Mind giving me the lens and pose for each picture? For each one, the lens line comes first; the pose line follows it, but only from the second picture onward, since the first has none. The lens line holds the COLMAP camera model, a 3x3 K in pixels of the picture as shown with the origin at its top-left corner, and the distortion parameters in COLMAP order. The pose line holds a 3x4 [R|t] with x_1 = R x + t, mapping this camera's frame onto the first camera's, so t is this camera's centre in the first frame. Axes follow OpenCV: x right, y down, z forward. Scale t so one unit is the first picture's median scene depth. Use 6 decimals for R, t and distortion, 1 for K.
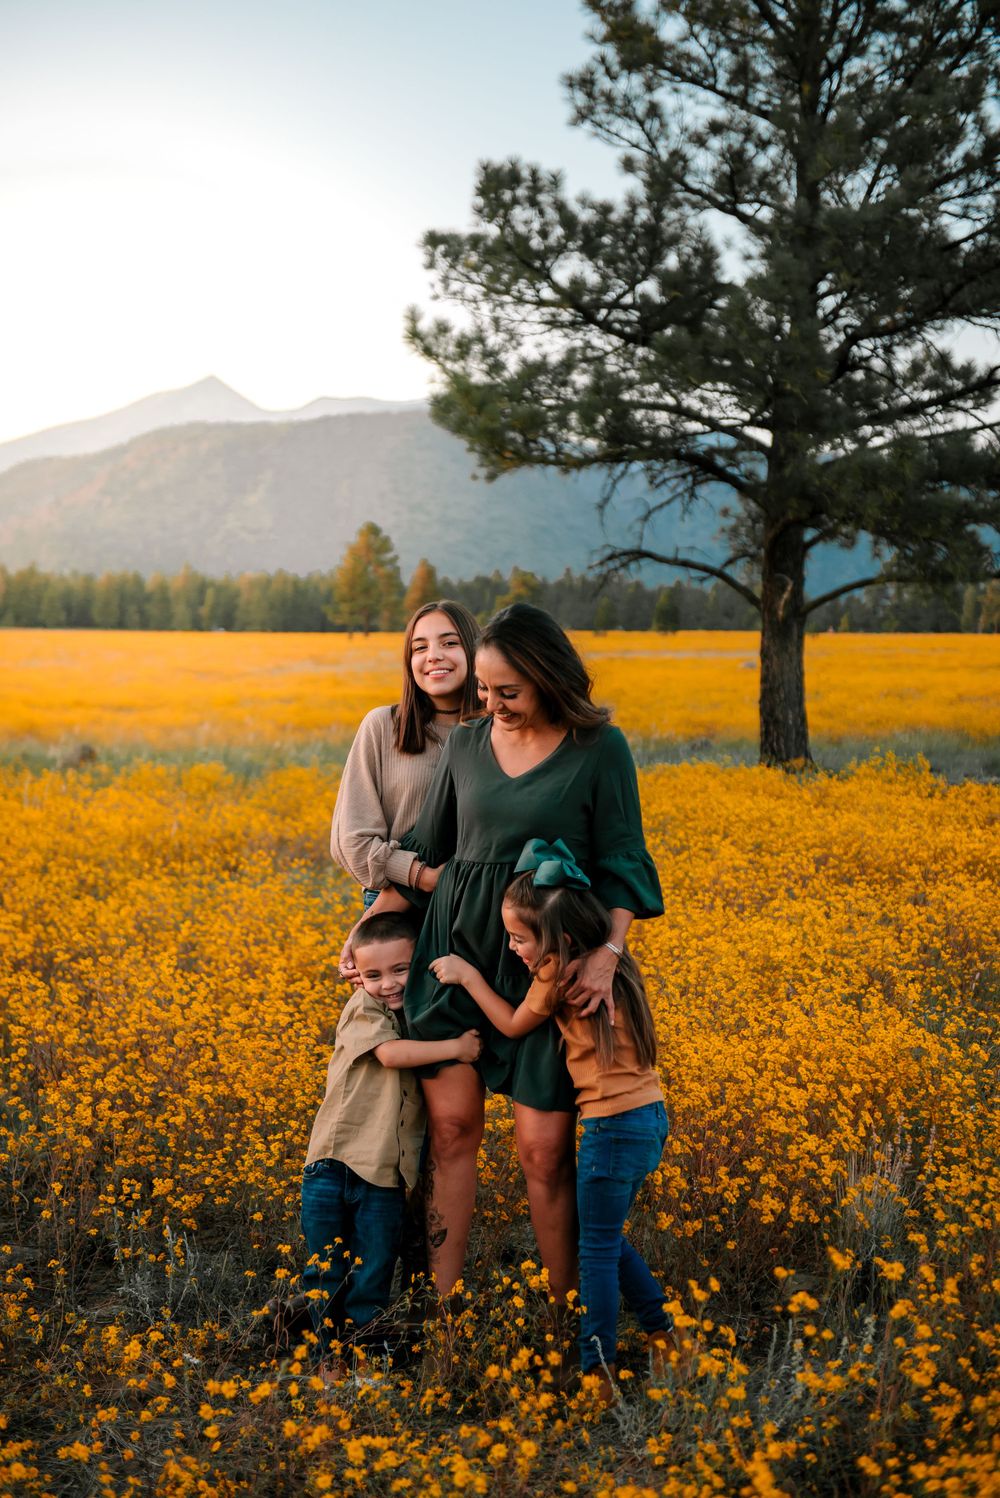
lens RADIAL K [[2174.0, 0, 500.0], [0, 2174.0, 749.0], [0, 0, 1]] dist [0.153236, -0.003500]
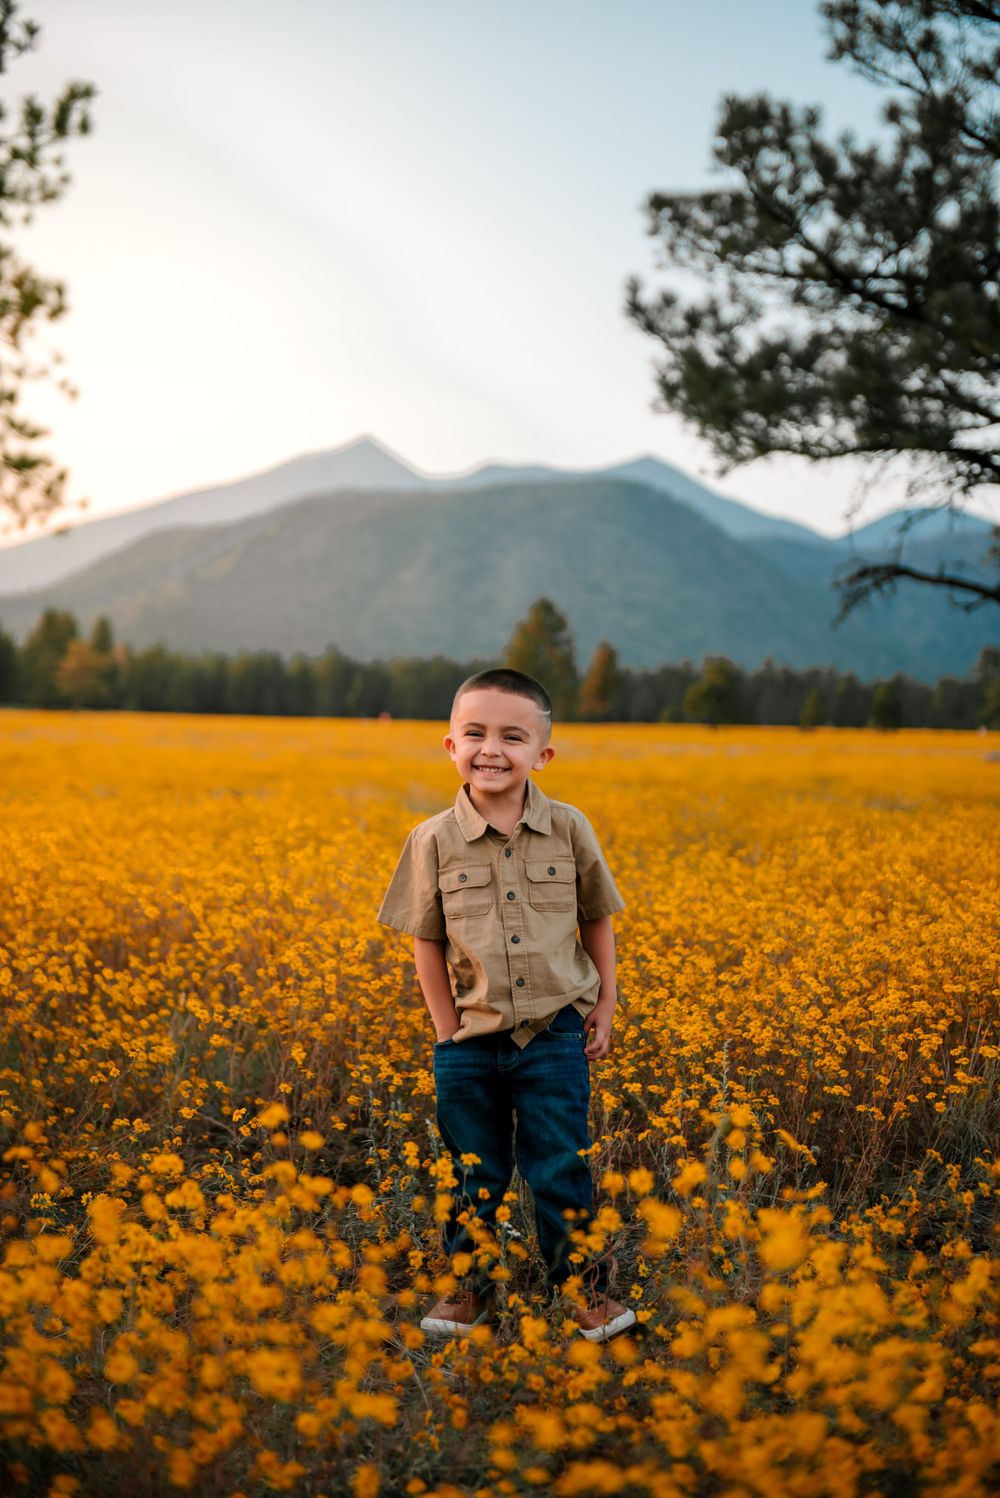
lens RADIAL K [[2495.4, 0, 500.0], [0, 2495.4, 749.0], [0, 0, 1]] dist [0.196121, -0.158652]
pose [[0.997172, 0.022034, -0.071850, -0.017776], [-0.025741, 0.998362, -0.051090, 0.033587], [0.070607, 0.052795, 0.996106, 0.033685]]
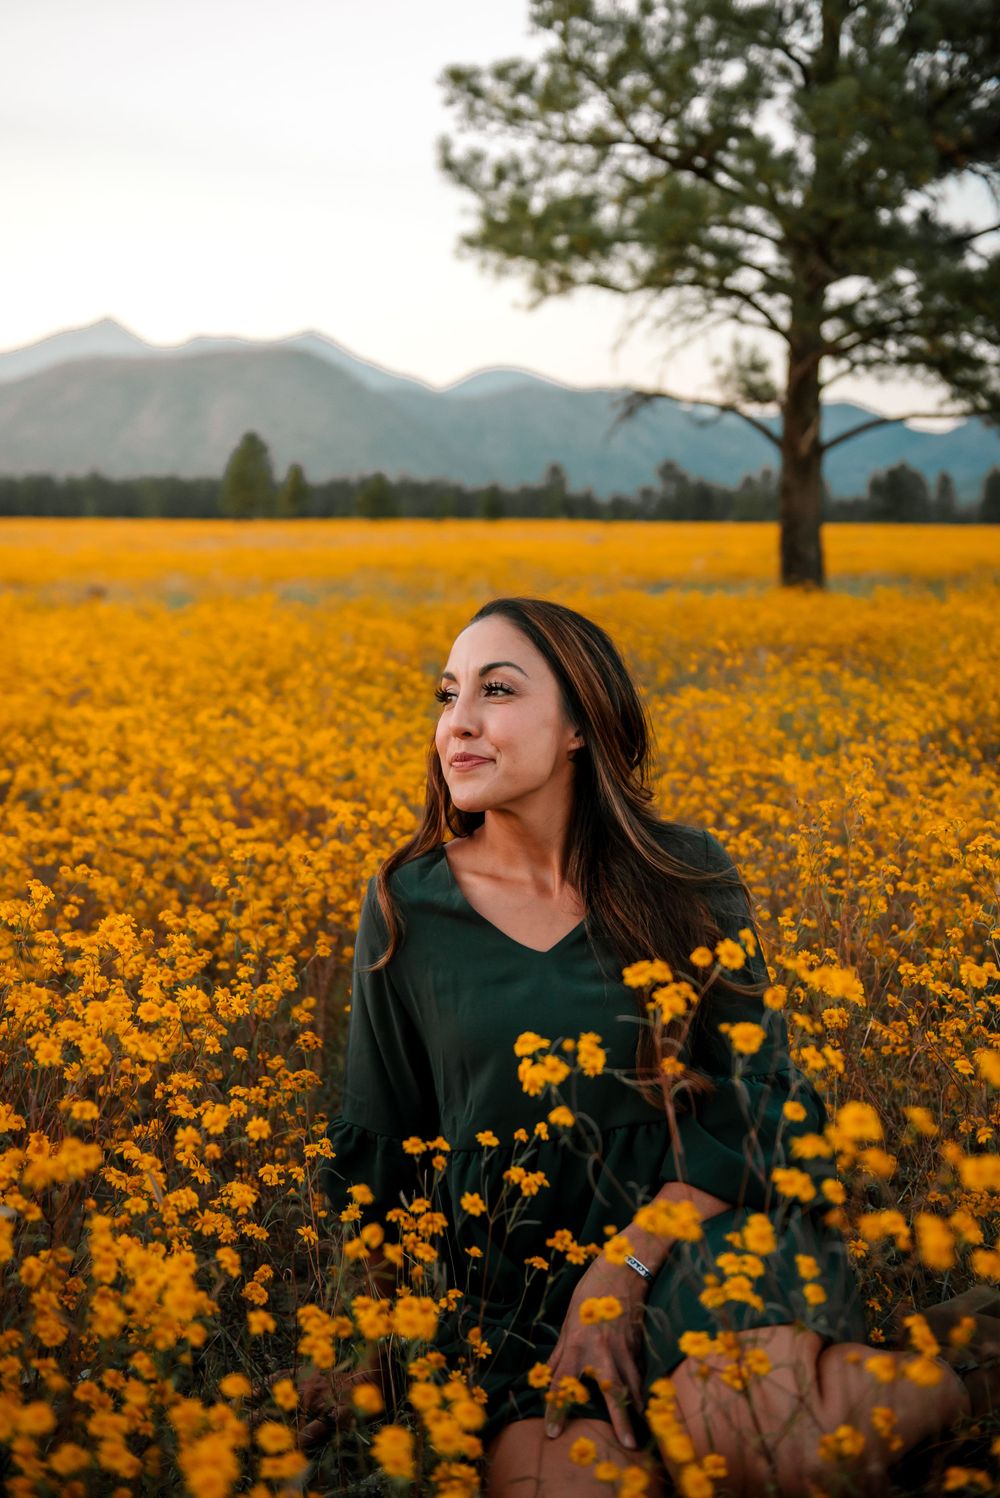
lens RADIAL K [[1624.3, 0, 500.0], [0, 1624.3, 749.0], [0, 0, 1]] dist [0.073111, -0.032845]
pose [[0.993895, -0.012663, 0.109605, -0.102173], [0.004170, 0.996994, 0.077367, 0.019334], [-0.110255, -0.076437, 0.990960, 0.241097]]
